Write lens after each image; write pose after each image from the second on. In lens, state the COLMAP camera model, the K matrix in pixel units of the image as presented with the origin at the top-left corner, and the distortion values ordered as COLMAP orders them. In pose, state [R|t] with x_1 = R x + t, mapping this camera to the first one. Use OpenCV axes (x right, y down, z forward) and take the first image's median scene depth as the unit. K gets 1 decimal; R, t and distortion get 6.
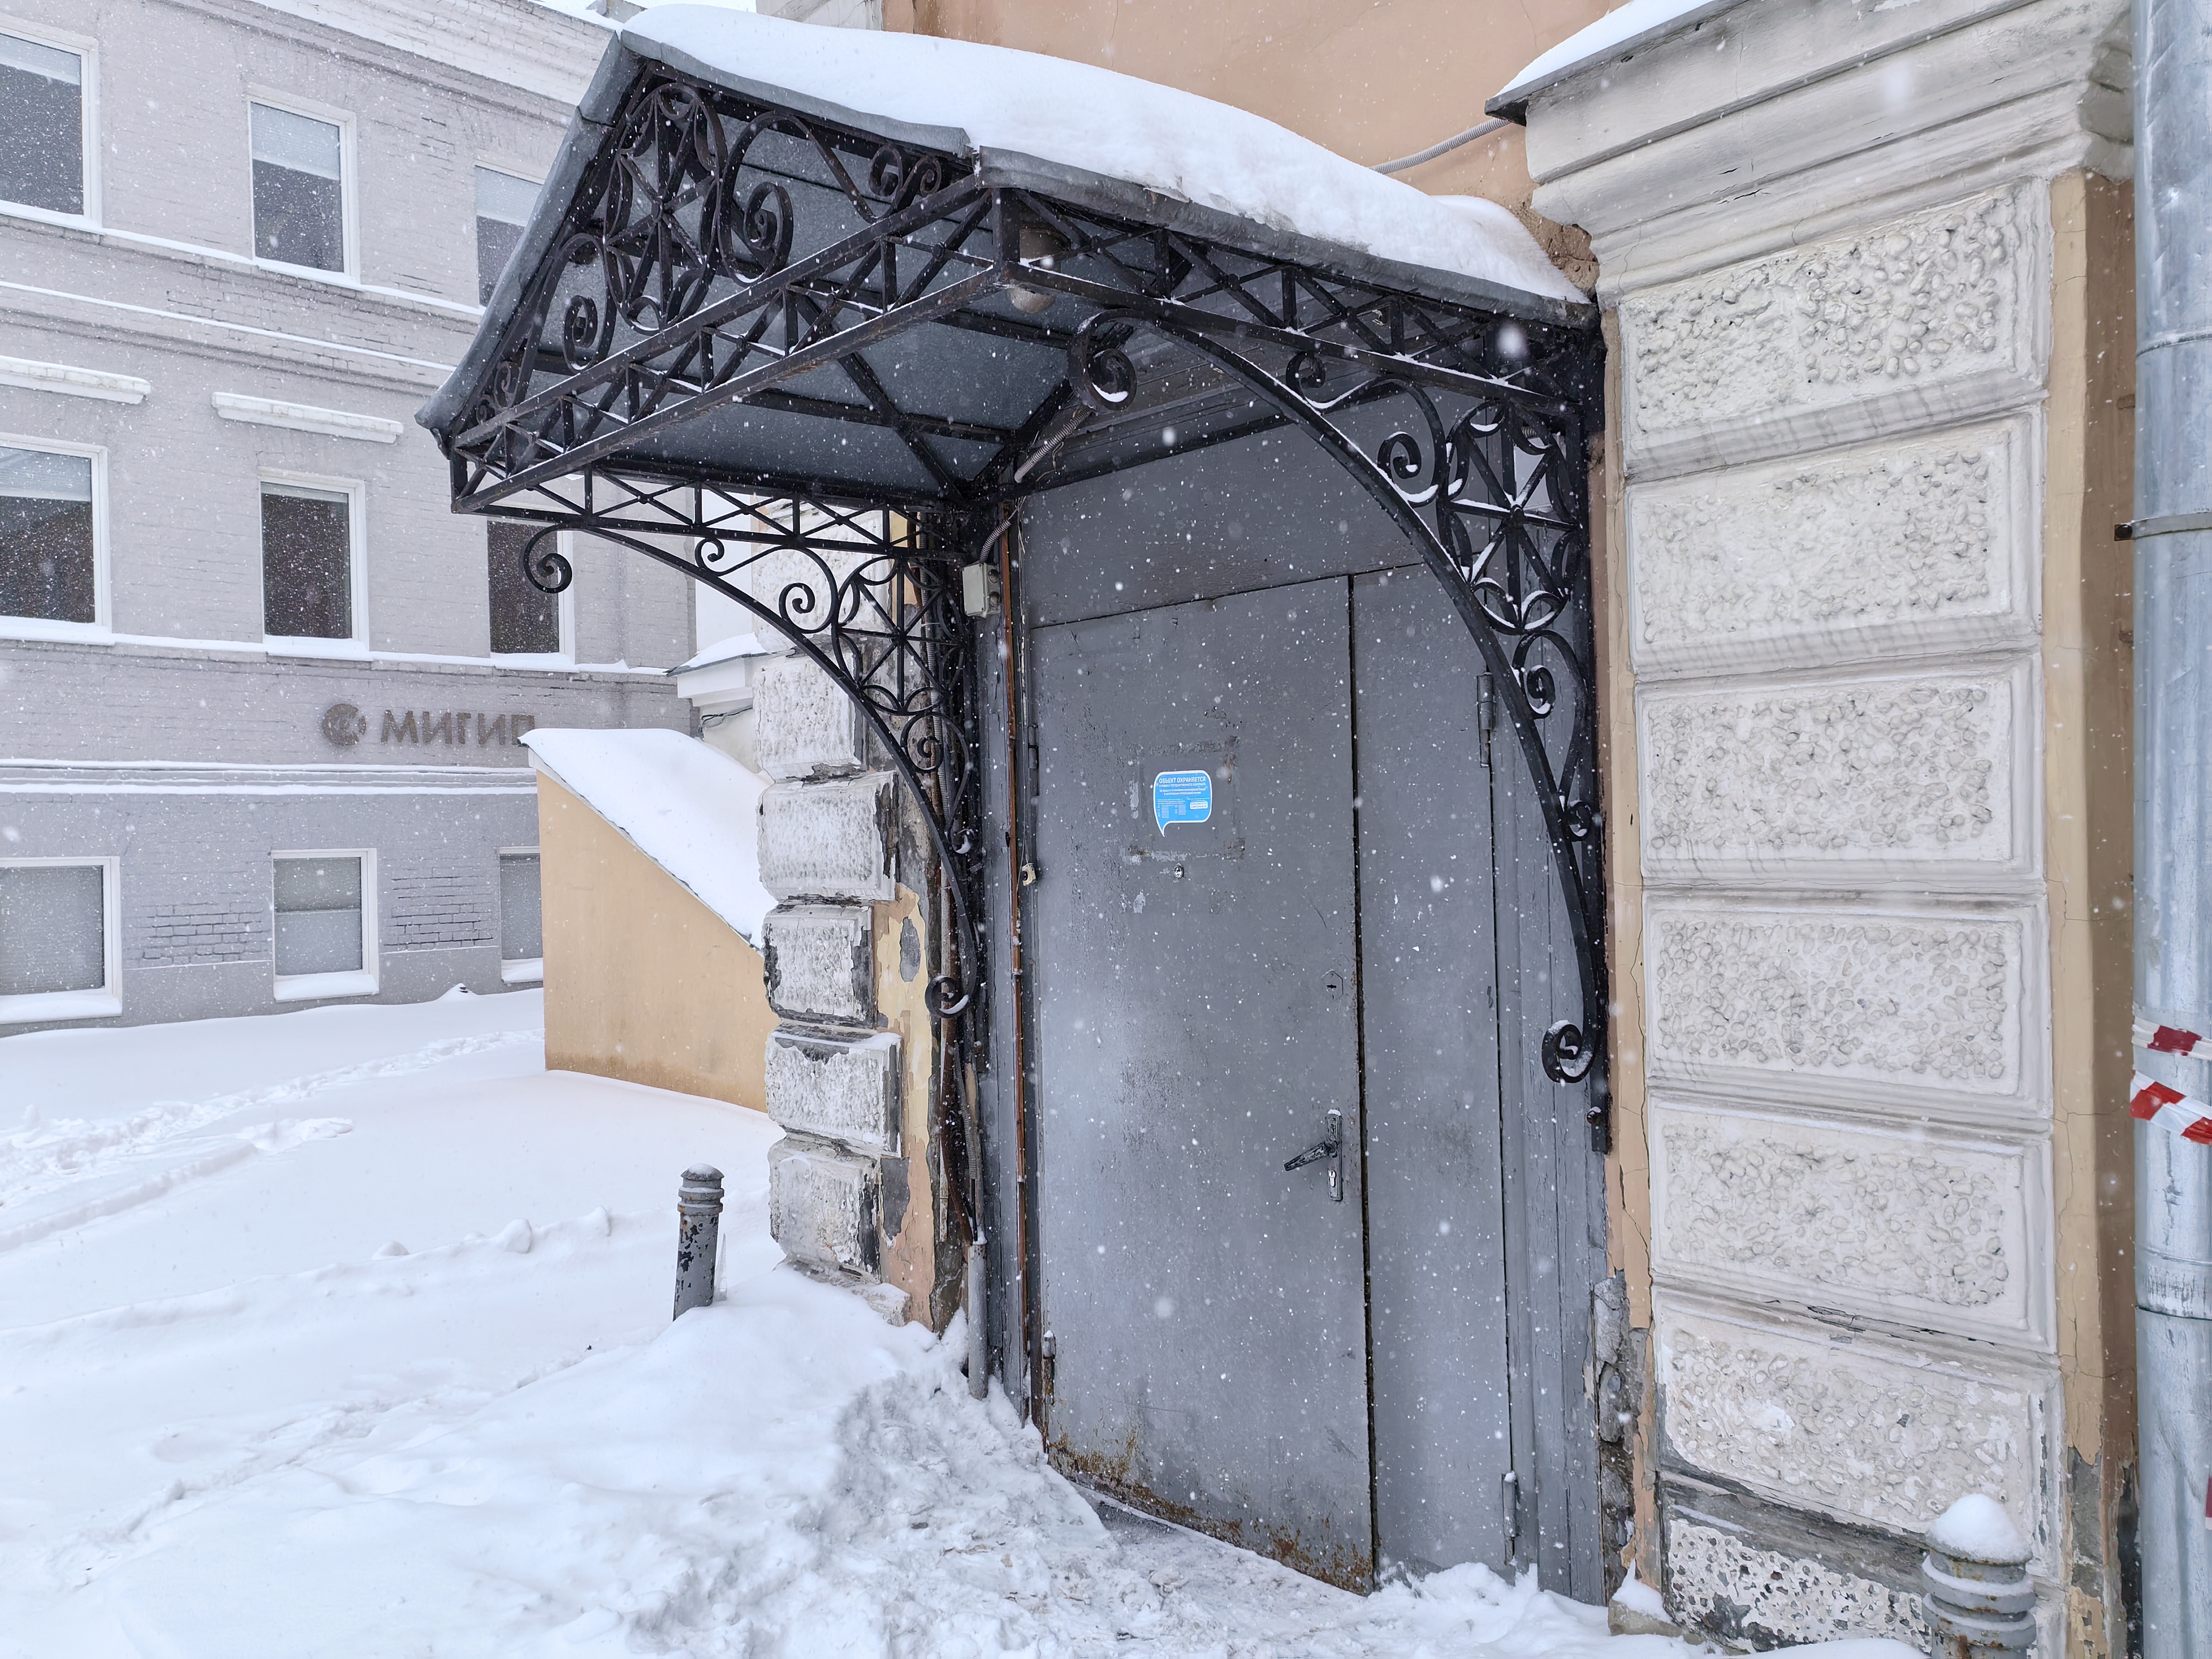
lens RADIAL K [[1641.6, 0, 1106.0], [0, 1641.6, 829.5], [0, 0, 1]] dist [0.006923, 0.003689]
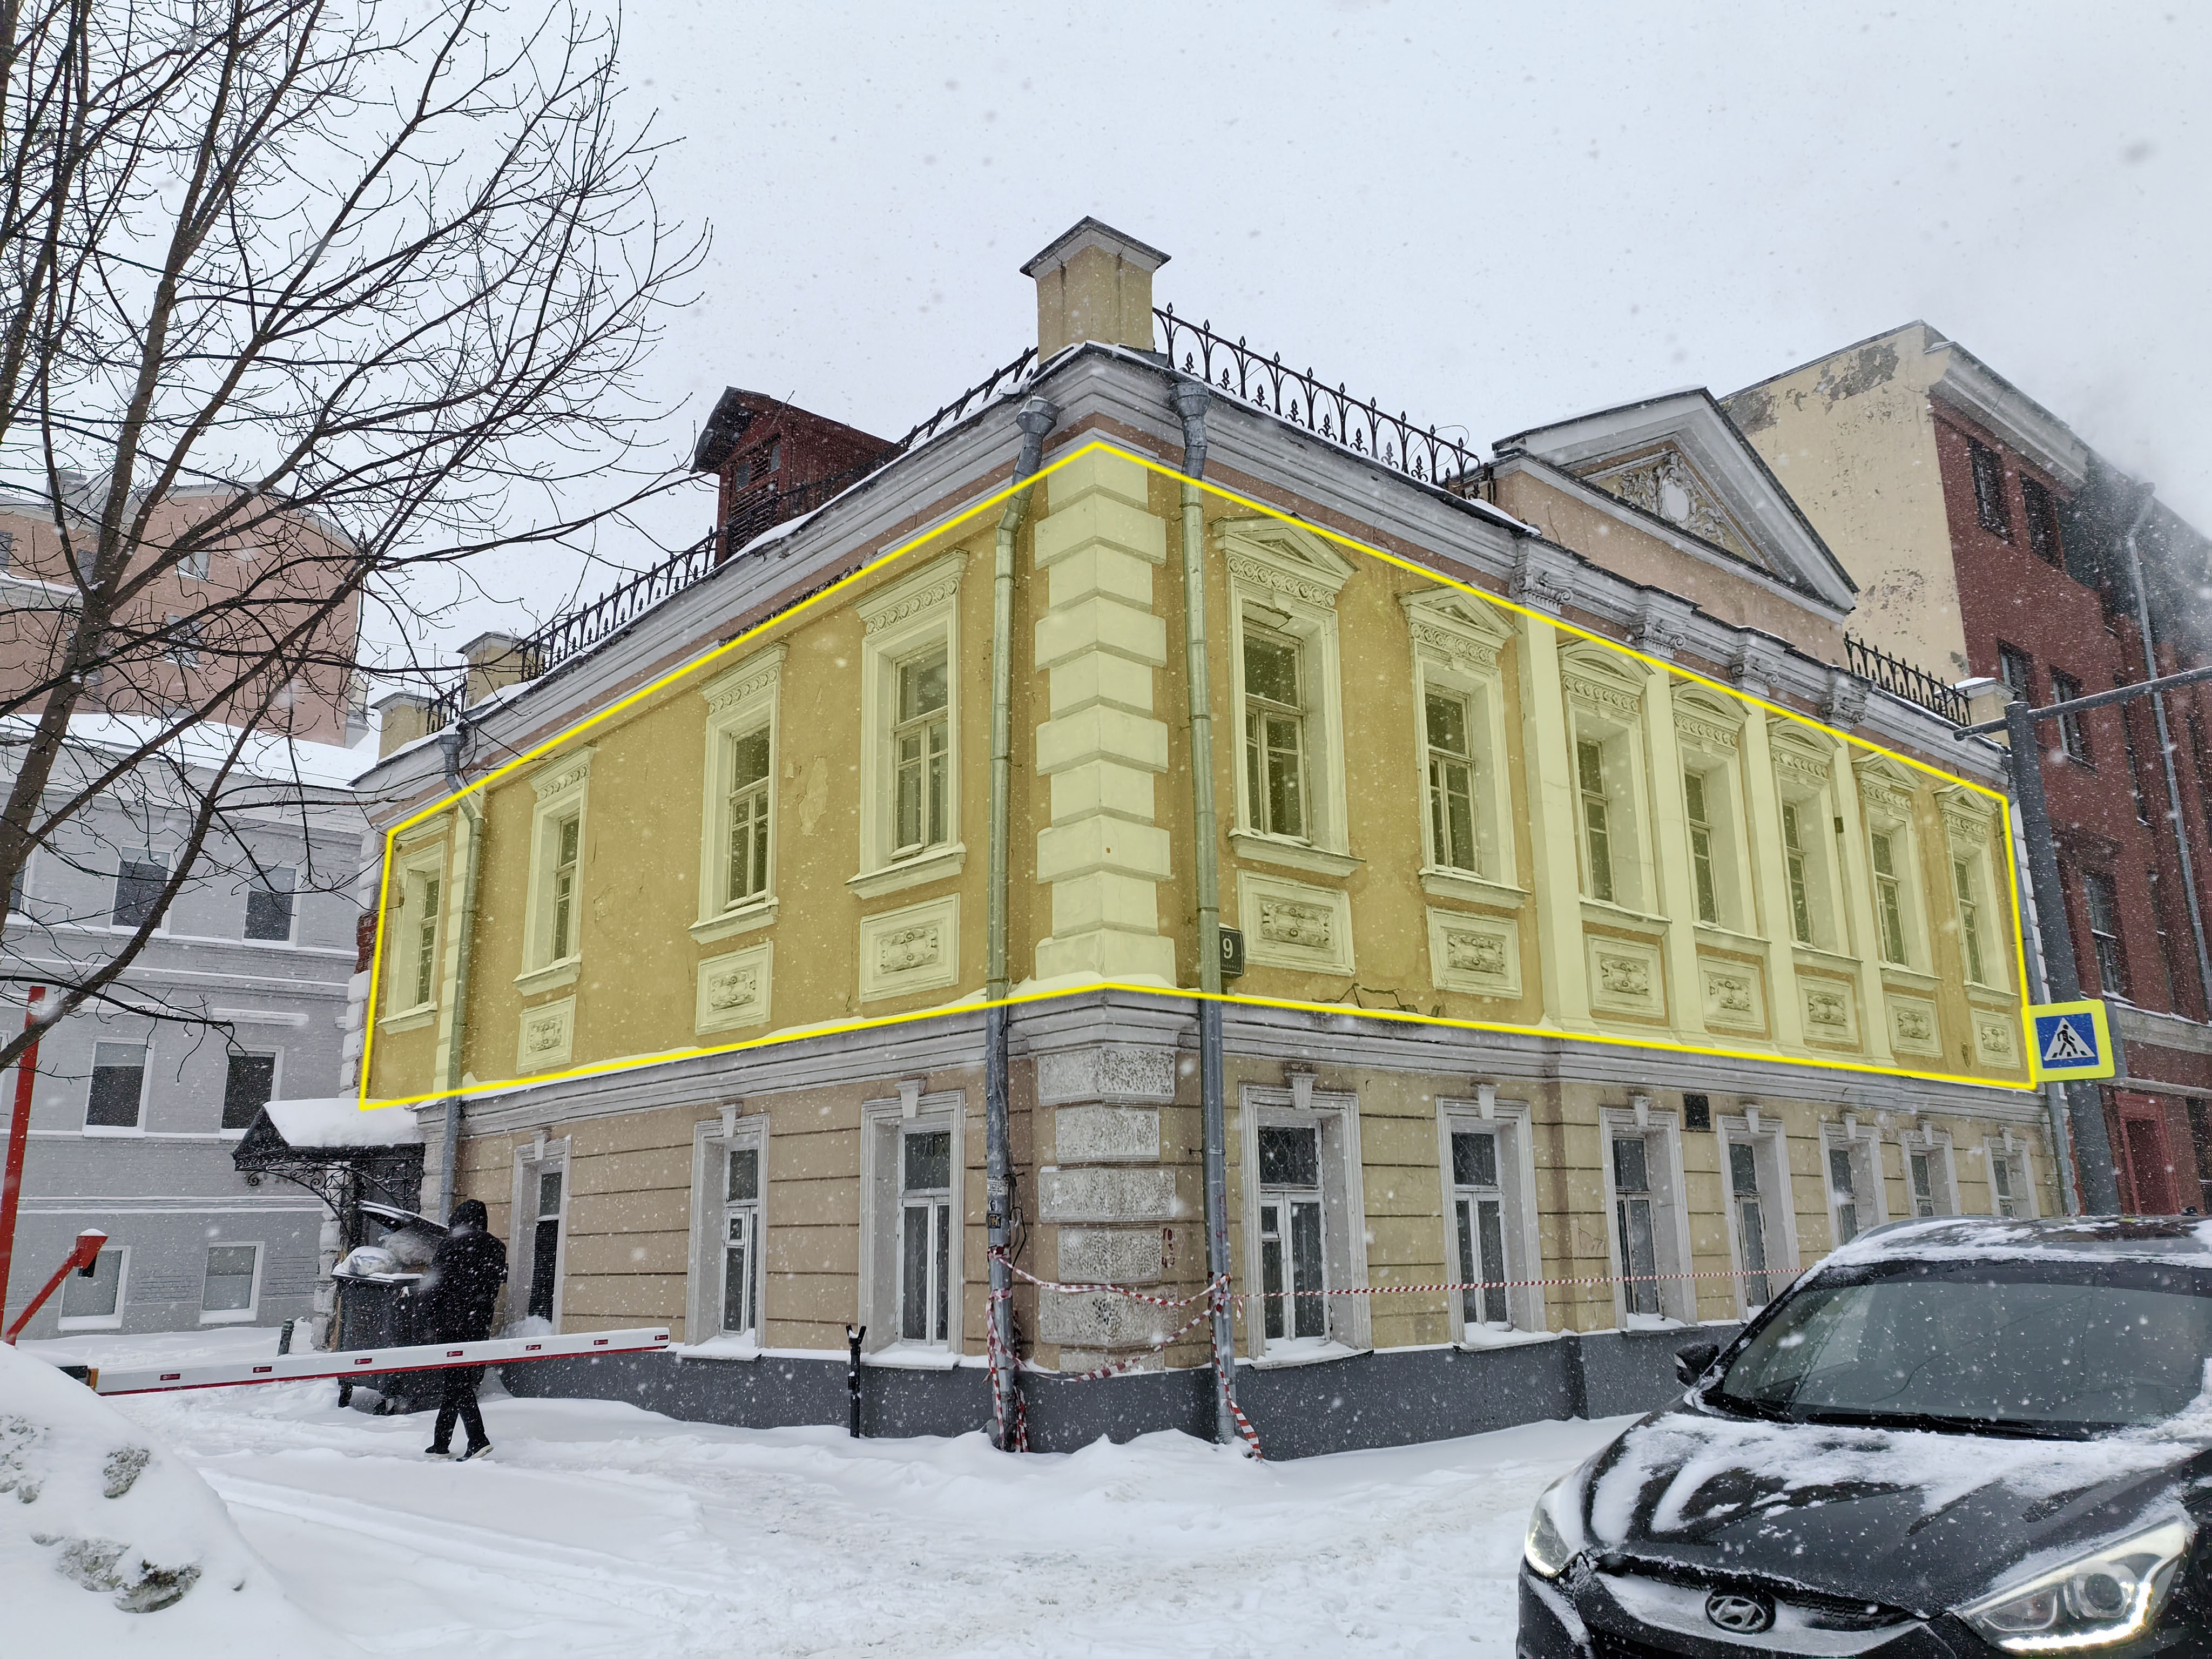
lens RADIAL K [[1641.6, 0, 1106.0], [0, 1641.6, 829.5], [0, 0, 1]] dist [0.006923, 0.003689]
pose [[0.999913, 0.013028, 0.001955, 0.562501], [-0.012183, 0.970912, -0.239127, -0.007189], [-0.005013, 0.239082, 0.970986, -1.045799]]
